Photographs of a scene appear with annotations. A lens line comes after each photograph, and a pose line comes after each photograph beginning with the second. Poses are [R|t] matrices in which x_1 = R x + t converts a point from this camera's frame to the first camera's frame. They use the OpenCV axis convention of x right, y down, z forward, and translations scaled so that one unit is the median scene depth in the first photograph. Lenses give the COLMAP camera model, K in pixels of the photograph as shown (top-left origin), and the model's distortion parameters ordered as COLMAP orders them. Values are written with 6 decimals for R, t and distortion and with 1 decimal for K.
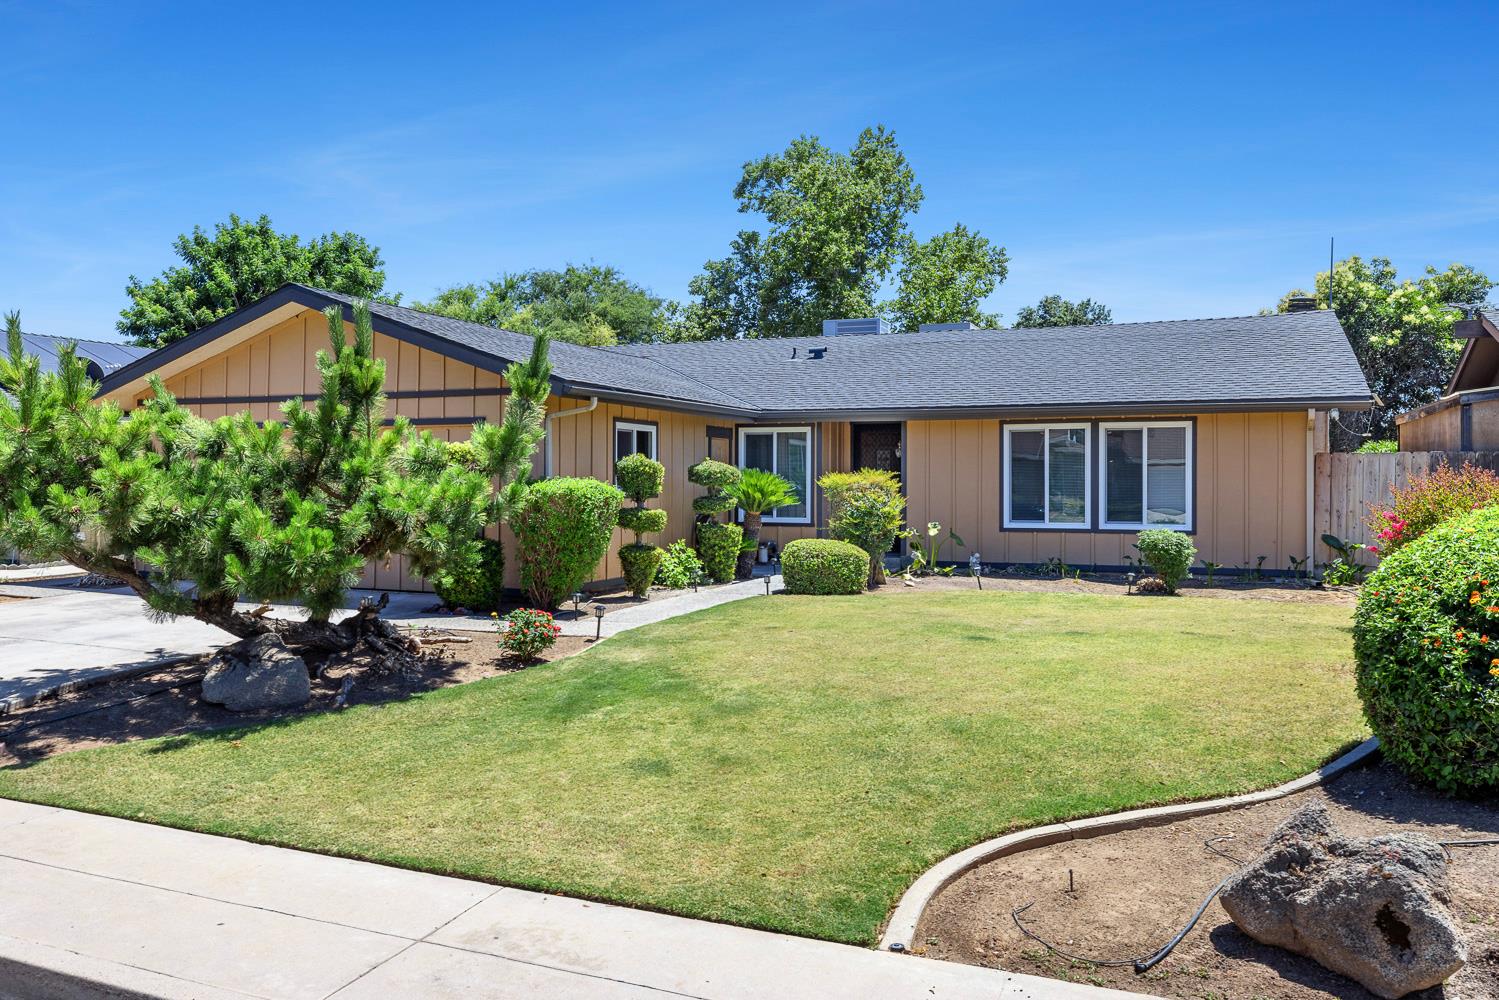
lens RADIAL K [[1015.6, 0, 749.5], [0, 1015.6, 500.0], [0, 0, 1]] dist [-0.004156, 0.000115]
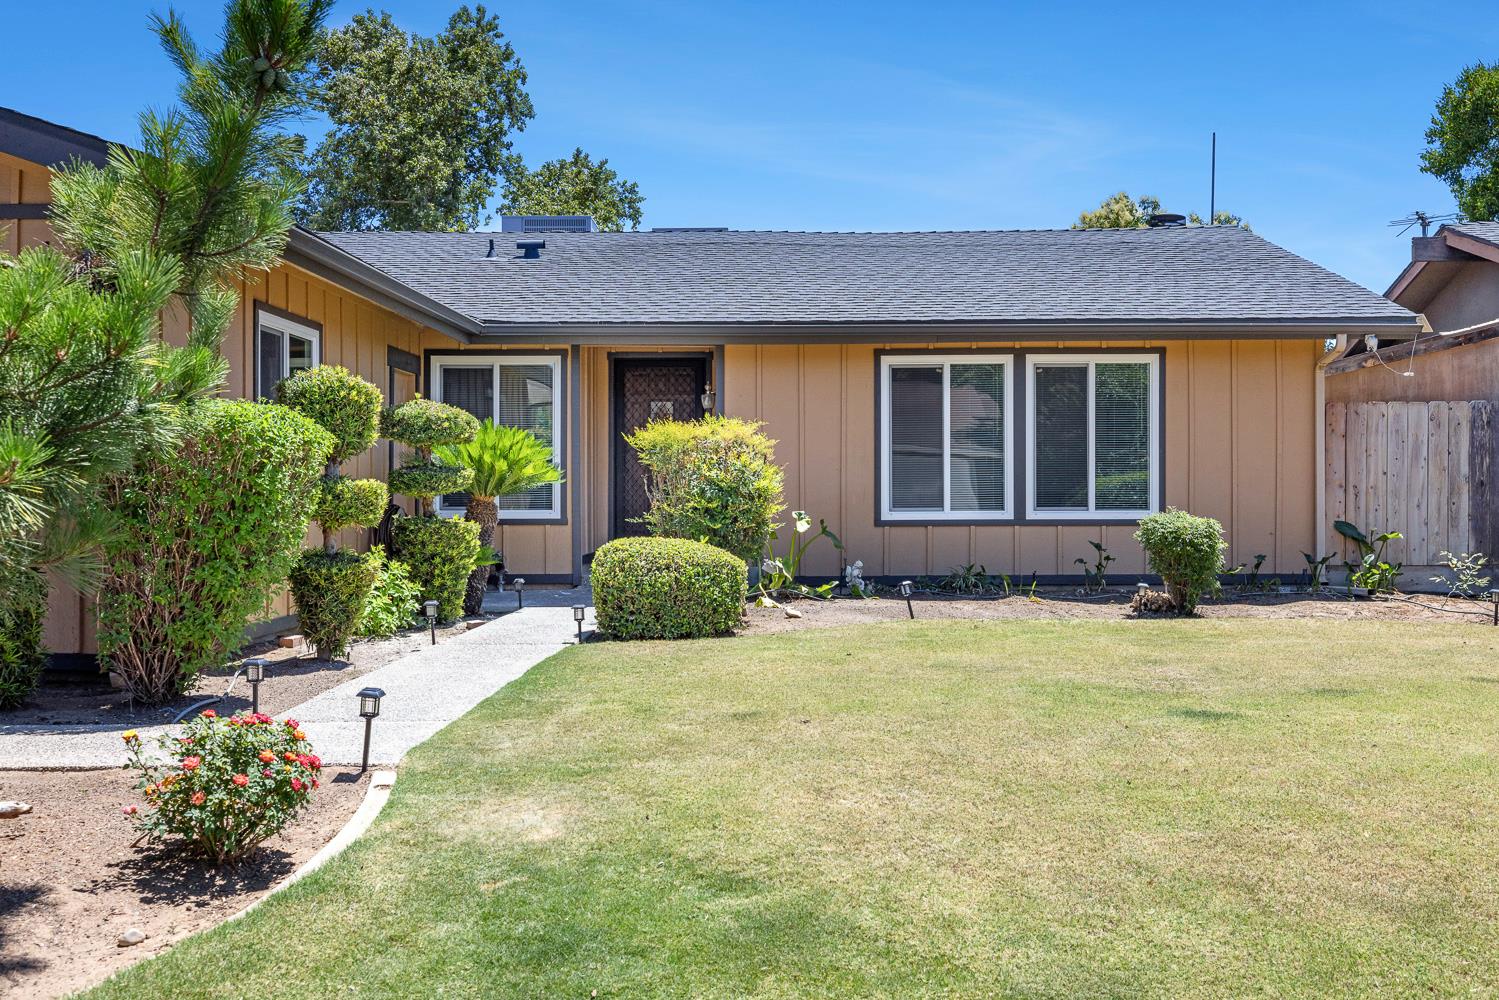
lens RADIAL K [[1299.8, 0, 719.9], [0, 1299.8, 502.2], [0, 0, 1]] dist [-0.000443, 0.007601]
pose [[0.945201, -0.007338, 0.326406, -0.113872], [0.010168, 0.999924, -0.006965, 0.022195], [-0.326330, 0.009902, 0.945204, 0.291403]]
